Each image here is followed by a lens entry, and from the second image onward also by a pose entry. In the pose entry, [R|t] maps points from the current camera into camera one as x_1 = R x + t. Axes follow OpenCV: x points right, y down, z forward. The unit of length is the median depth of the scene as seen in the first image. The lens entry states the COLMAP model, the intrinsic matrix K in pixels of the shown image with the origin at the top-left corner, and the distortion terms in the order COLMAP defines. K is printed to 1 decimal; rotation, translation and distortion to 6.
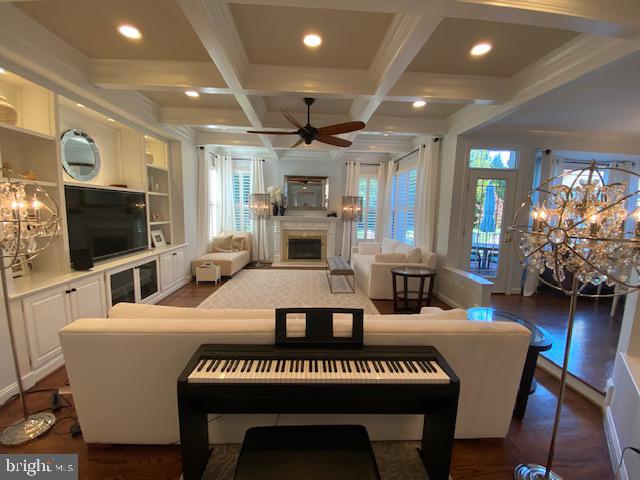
lens RADIAL K [[258.2, 0, 320.0], [0, 258.2, 240.0], [0, 0, 1]] dist [0.000815, 0.000029]
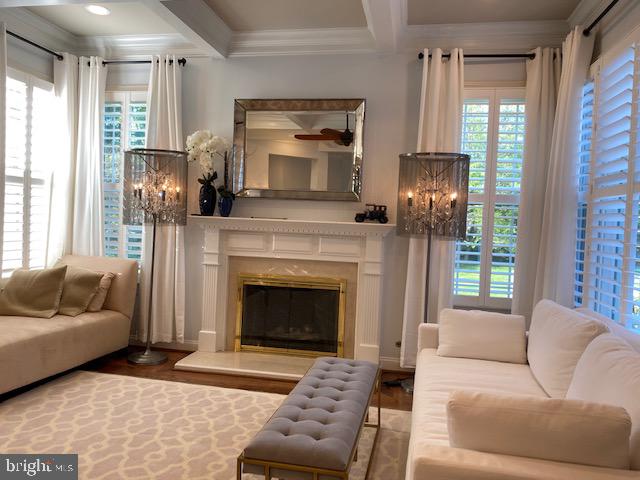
lens RADIAL K [[483.7, 0, 320.0], [0, 483.7, 240.0], [0, 0, 1]] dist [-0.046227, 0.001727]
pose [[0.967455, 0.025617, -0.251743, 0.138055], [-0.047622, 0.995518, -0.081710, -0.016417], [0.248522, 0.091039, 0.964338, 0.423687]]
